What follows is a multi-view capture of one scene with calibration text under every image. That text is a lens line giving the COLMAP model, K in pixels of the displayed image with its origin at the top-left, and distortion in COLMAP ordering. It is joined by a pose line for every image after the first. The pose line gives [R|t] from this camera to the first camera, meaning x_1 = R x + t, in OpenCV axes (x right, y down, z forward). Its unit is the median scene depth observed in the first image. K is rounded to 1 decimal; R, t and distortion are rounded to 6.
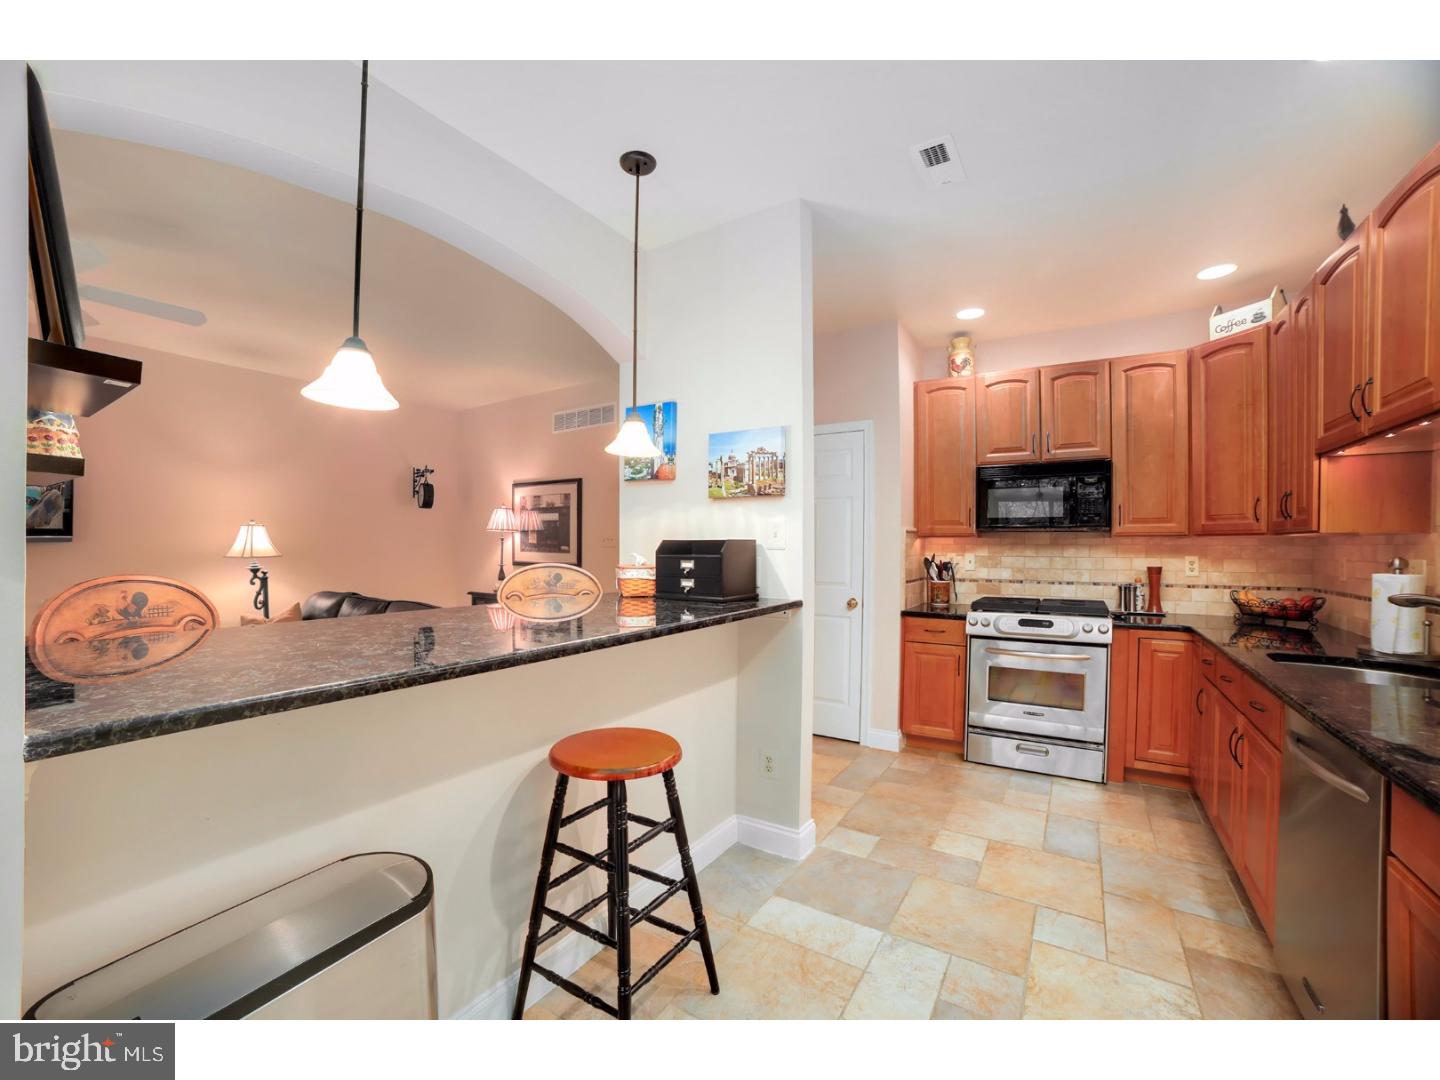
lens RADIAL K [[595.3, 0, 749.7], [0, 595.3, 552.4], [0, 0, 1]] dist [-0.035642, 0.005583]
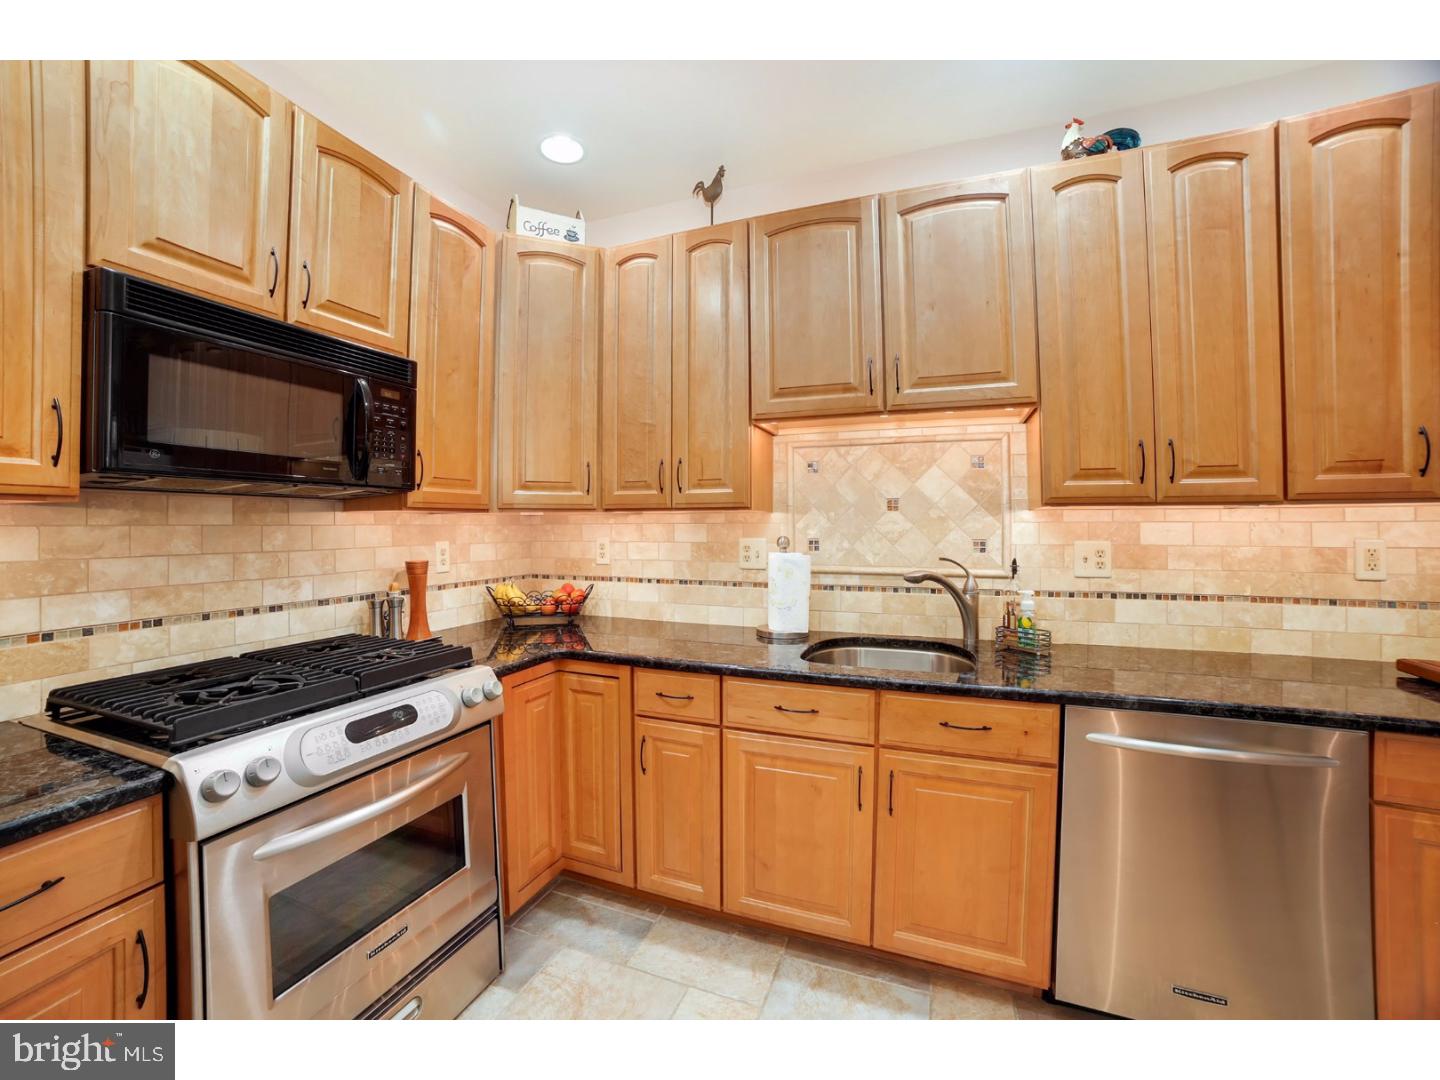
lens RADIAL K [[577.7, 0, 688.3], [0, 577.7, 521.8], [0, 0, 1]] dist [-0.046782, 0.001225]
pose [[-0.124173, 0.002205, 0.992258, 0.082096], [0.013258, 0.999912, -0.000563, -0.012980], [-0.992172, 0.013086, -0.124191, 0.877408]]
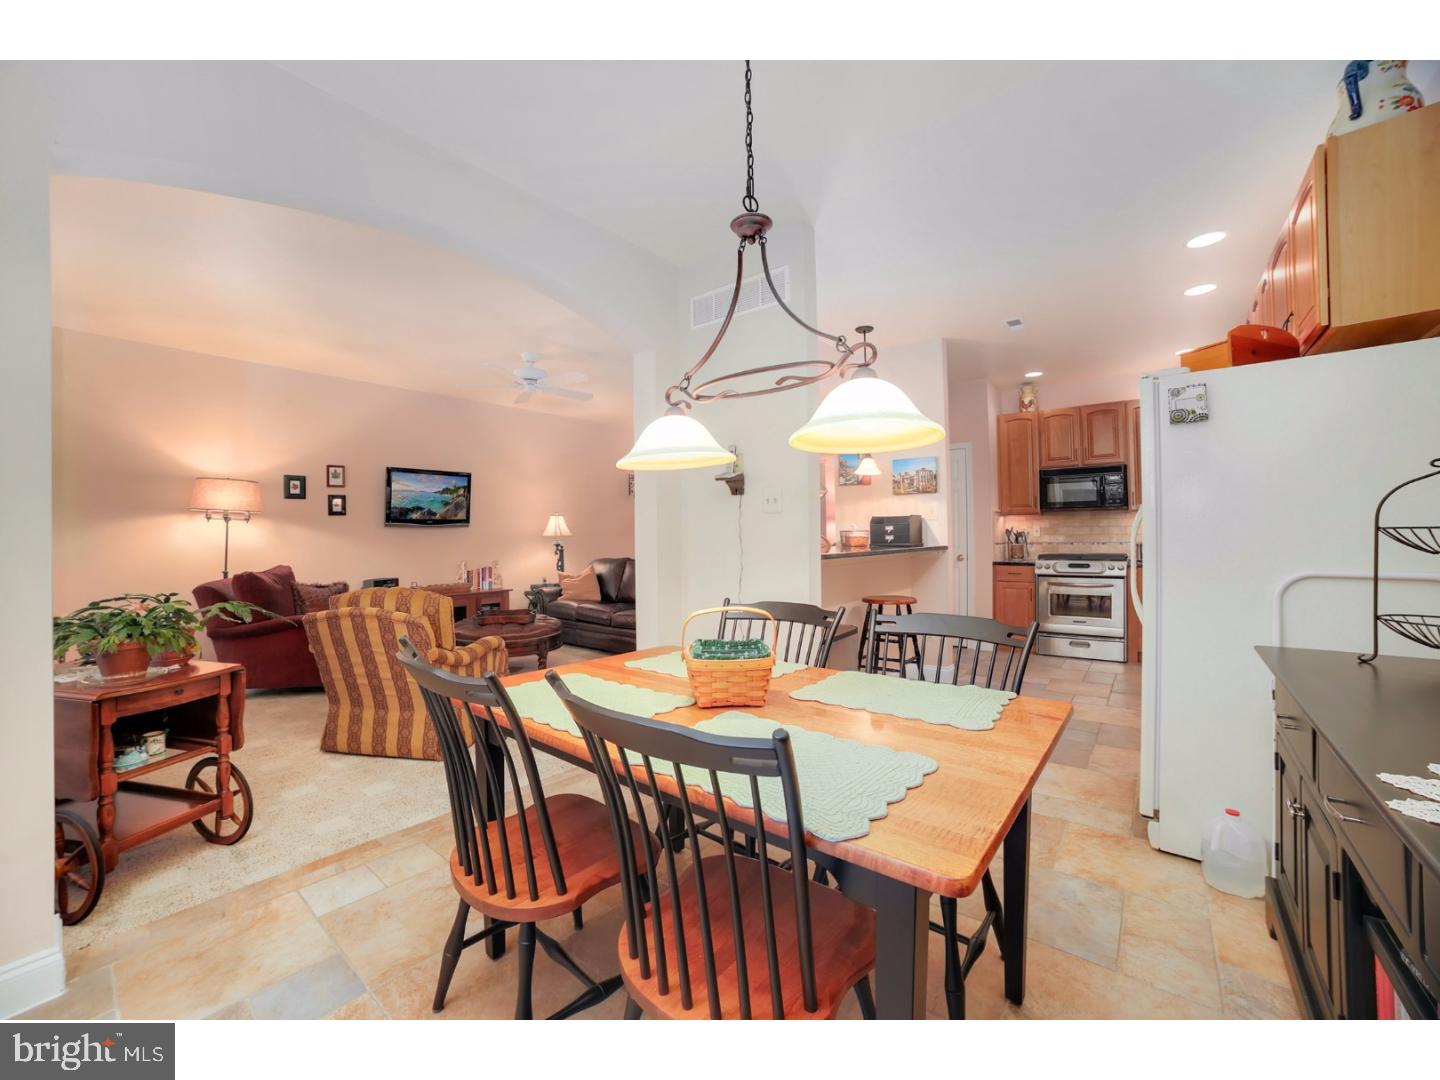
lens RADIAL K [[595.3, 0, 743.6], [0, 595.3, 533.0], [0, 0, 1]] dist [-0.035642, 0.005583]
pose [[0.994719, -0.015229, -0.101504, -0.286003], [0.013467, 0.999747, -0.018022, 0.048400], [0.101753, 0.016560, 0.994672, -0.750031]]
